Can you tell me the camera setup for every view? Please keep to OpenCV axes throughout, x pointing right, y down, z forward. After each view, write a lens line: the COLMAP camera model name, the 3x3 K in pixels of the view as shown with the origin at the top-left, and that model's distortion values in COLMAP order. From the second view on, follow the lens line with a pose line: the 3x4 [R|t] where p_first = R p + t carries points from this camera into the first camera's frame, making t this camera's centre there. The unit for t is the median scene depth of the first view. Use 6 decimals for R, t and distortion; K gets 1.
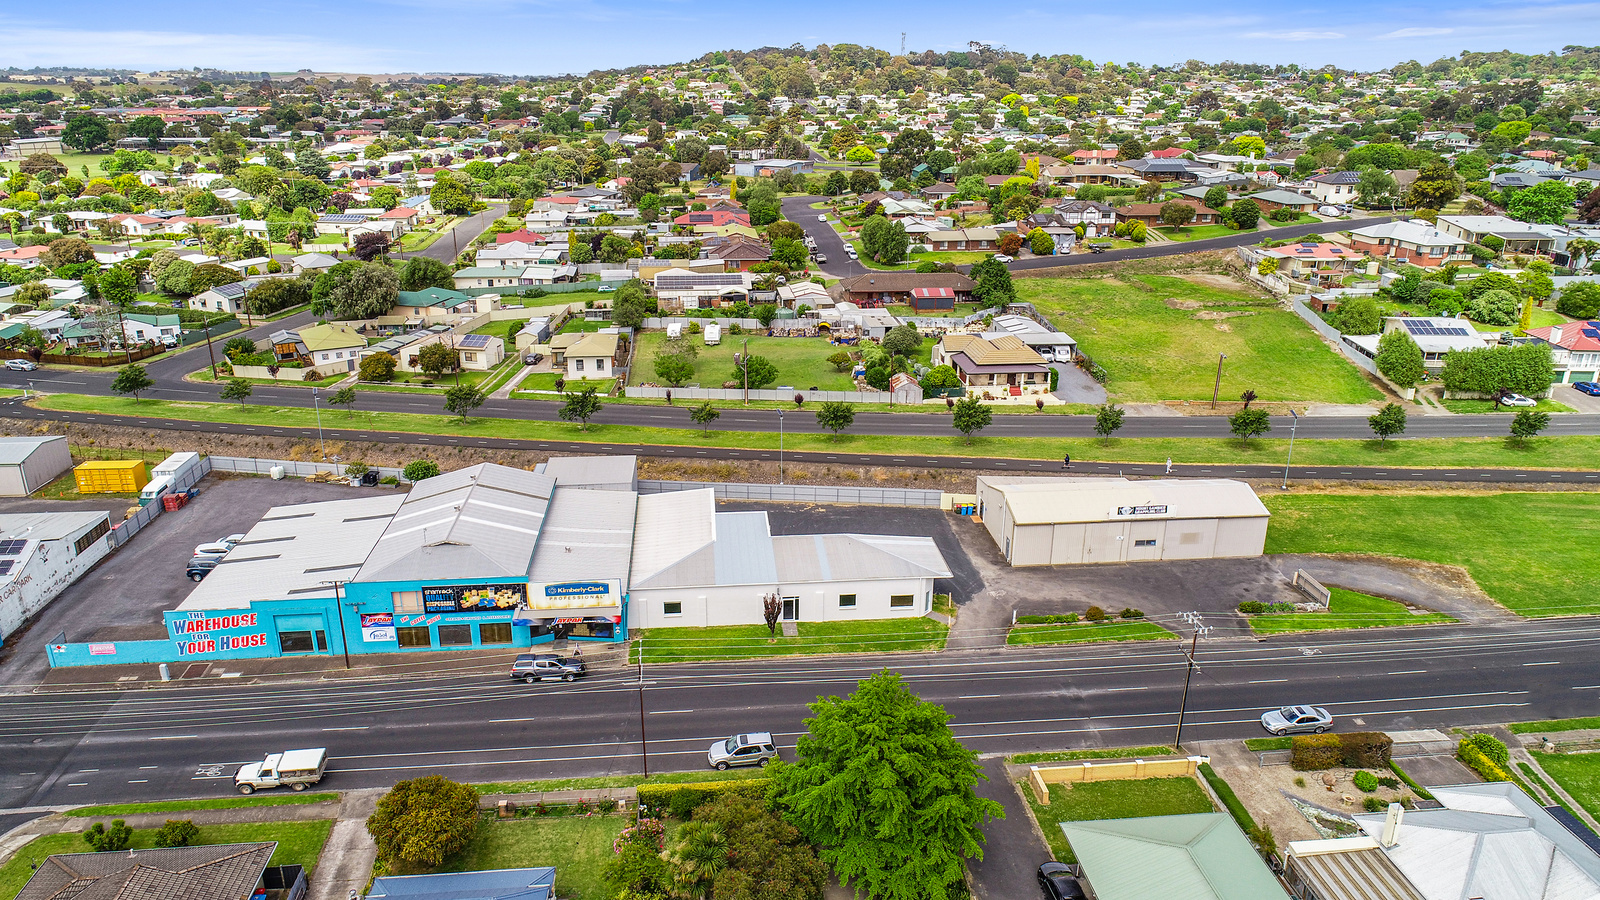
lens RADIAL K [[1067.9, 0, 800.0], [0, 1067.9, 450.0], [0, 0, 1]] dist [-0.002811, -0.002697]
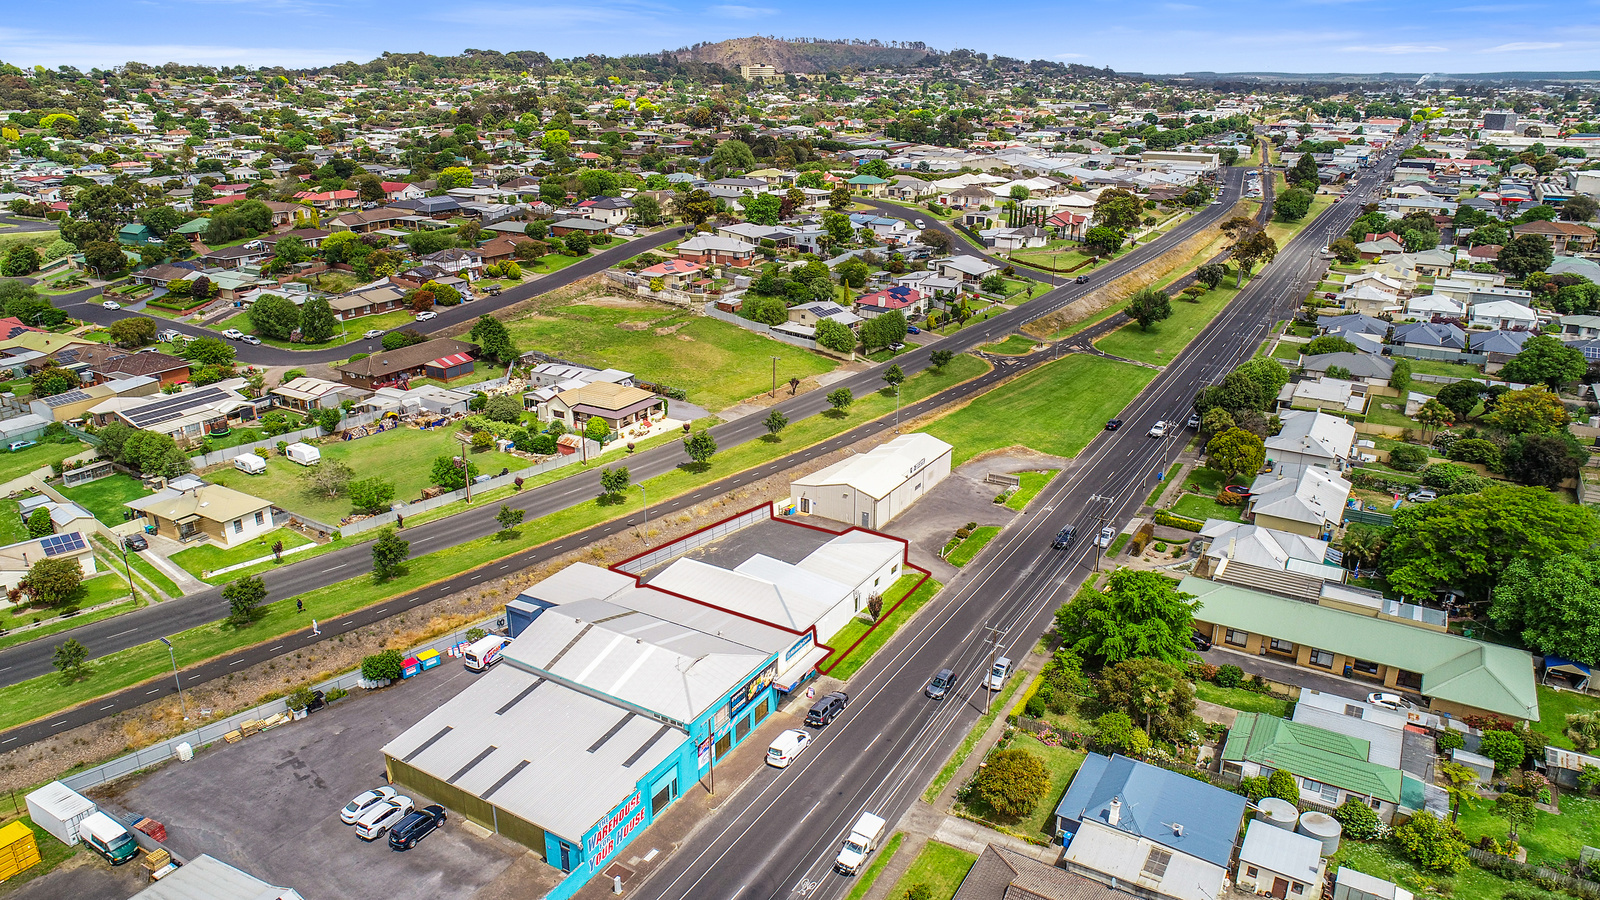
lens RADIAL K [[1067.9, 0, 800.0], [0, 1067.9, 450.0], [0, 0, 1]] dist [-0.002811, -0.002697]
pose [[0.597078, -0.274765, 0.753659, -0.610585], [0.267270, 0.953969, 0.136051, -0.144015], [-0.756349, 0.120197, 0.643030, 0.099277]]
